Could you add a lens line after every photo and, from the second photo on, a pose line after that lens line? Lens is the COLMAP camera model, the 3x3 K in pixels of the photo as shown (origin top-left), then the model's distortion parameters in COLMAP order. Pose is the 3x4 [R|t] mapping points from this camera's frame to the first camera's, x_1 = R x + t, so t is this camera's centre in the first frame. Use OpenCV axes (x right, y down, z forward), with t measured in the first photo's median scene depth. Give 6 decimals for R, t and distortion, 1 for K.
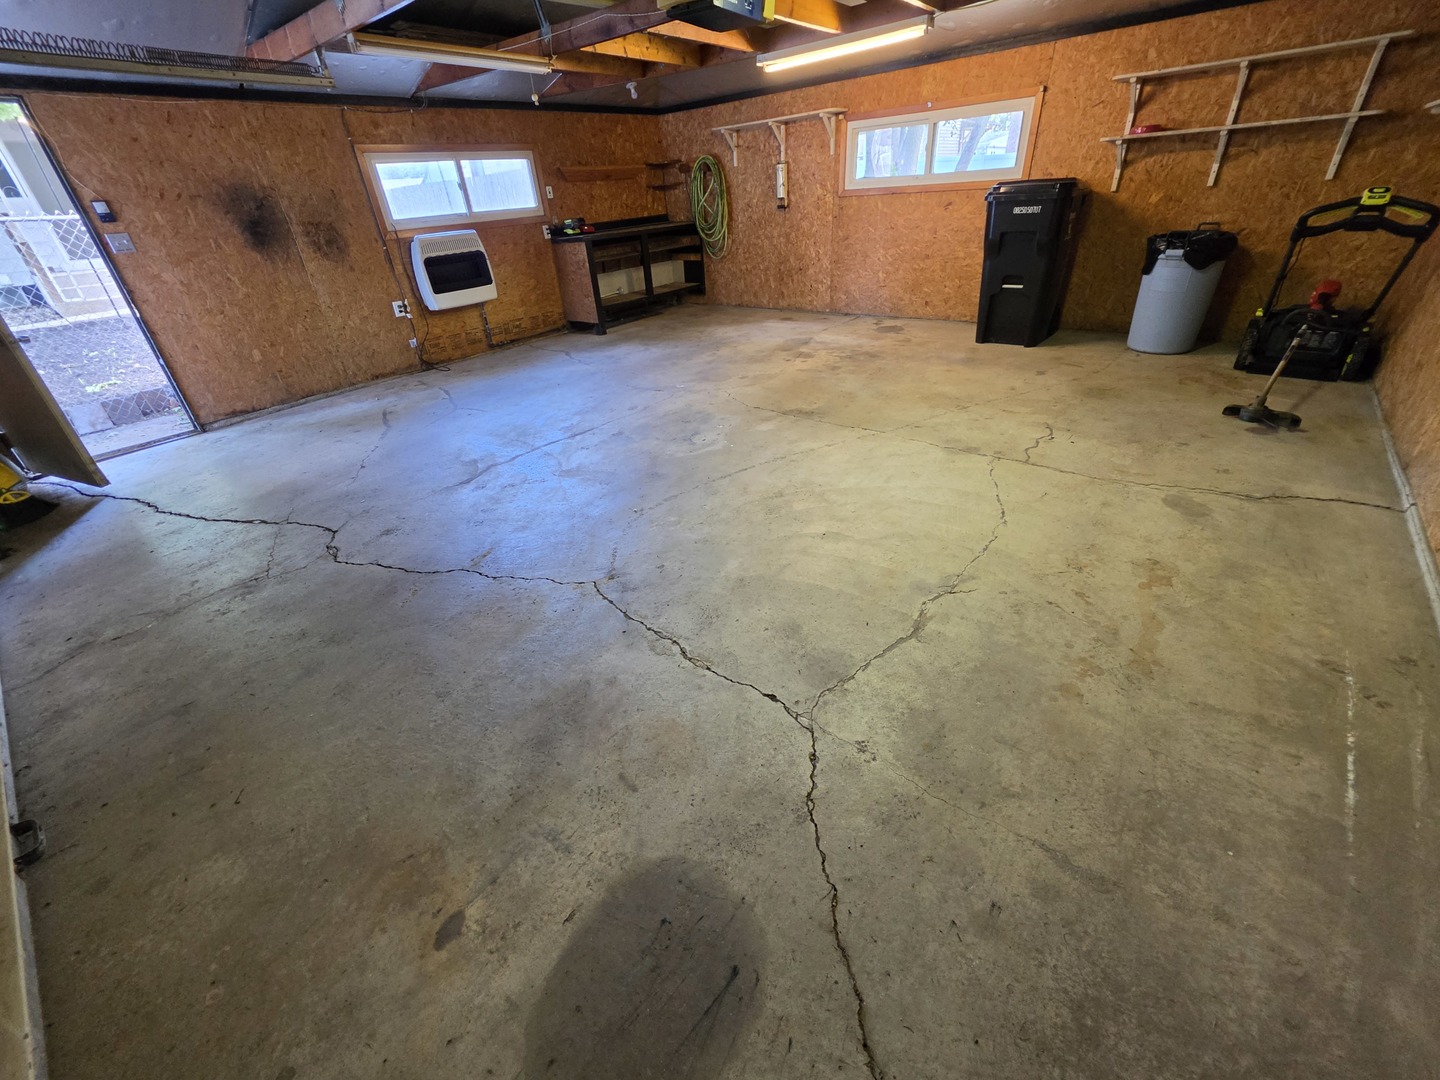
lens RADIAL K [[580.8, 0, 716.6], [0, 580.8, 541.2], [0, 0, 1]] dist [-0.005509, 0.000886]
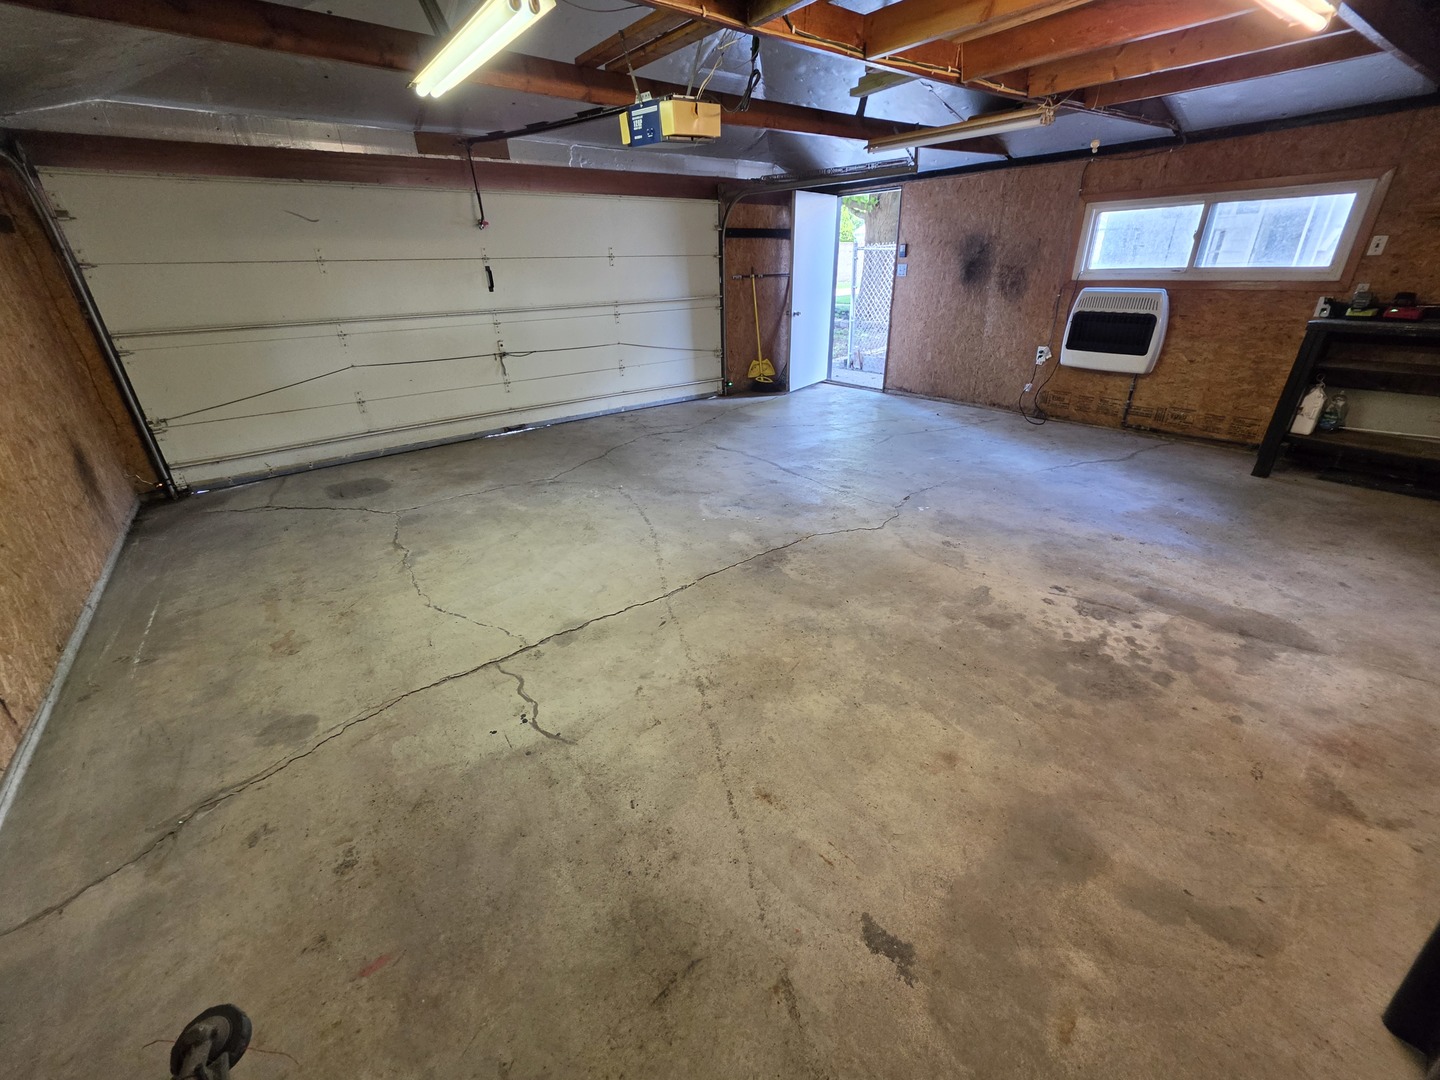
lens RADIAL K [[580.8, 0, 720.5], [0, 580.8, 539.4], [0, 0, 1]] dist [-0.005509, 0.000886]
pose [[-0.219587, 0.486444, -0.845667, 0.904887], [-0.469790, 0.706980, 0.528655, -0.696573], [0.855031, 0.513372, 0.073283, 0.970784]]
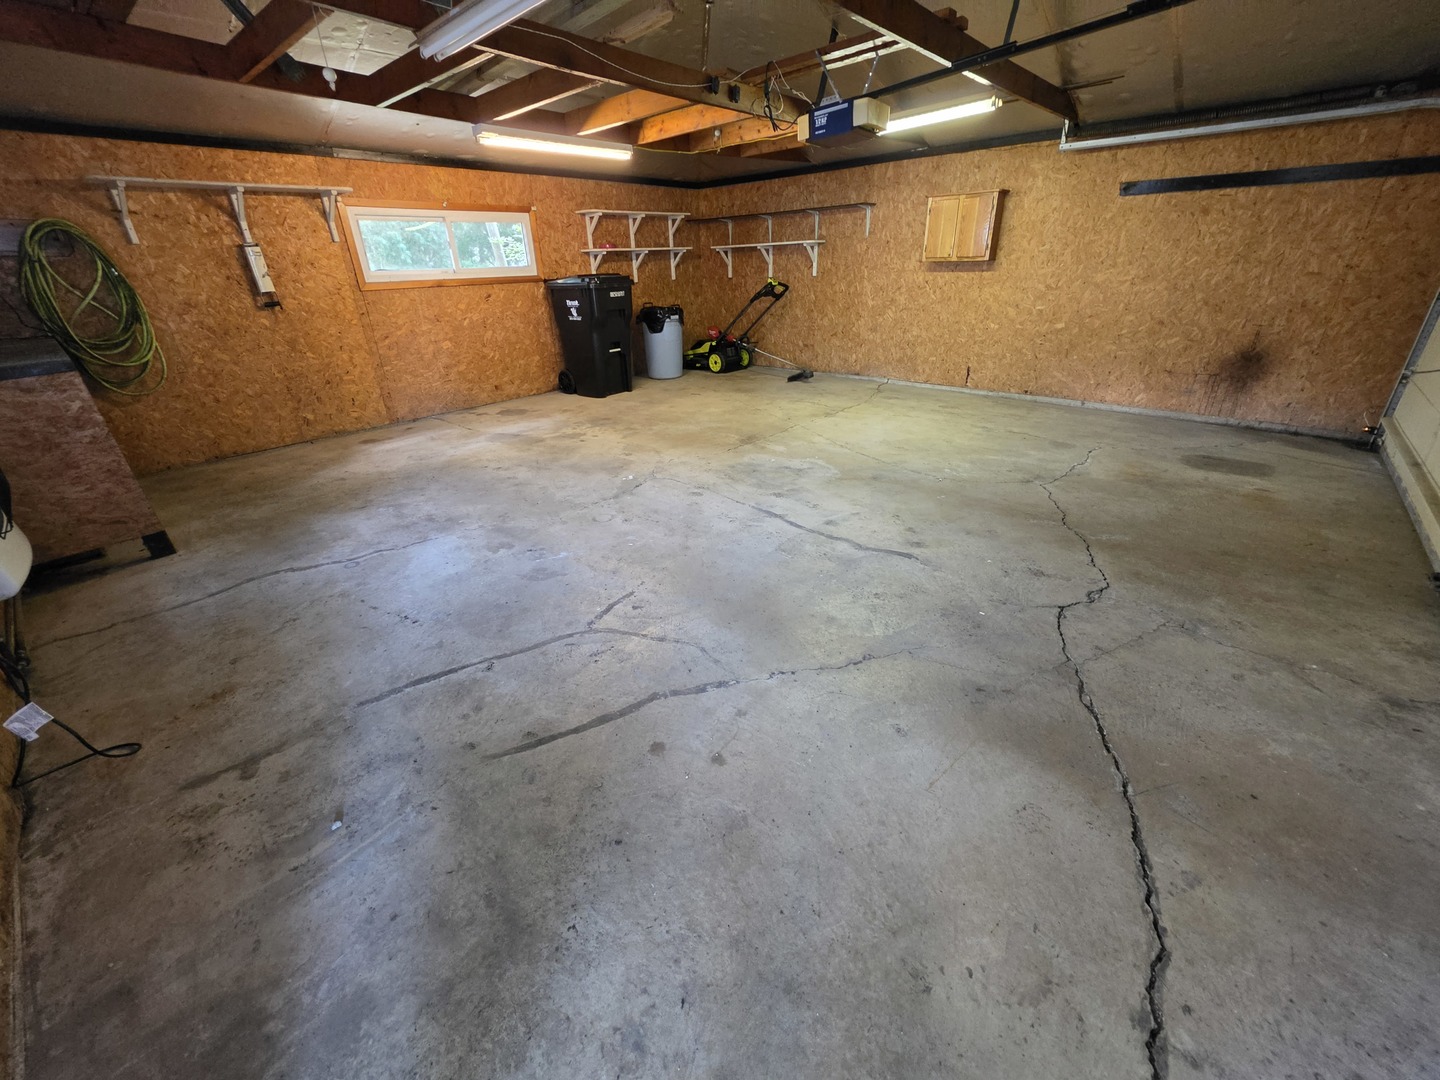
lens RADIAL K [[580.8, 0, 718.4], [0, 580.8, 543.7], [0, 0, 1]] dist [-0.005509, 0.000886]
pose [[0.027793, -0.377368, 0.925646, -1.174658], [0.541027, 0.784328, 0.303511, -0.503630], [-0.840546, 0.492364, 0.225965, 0.990114]]
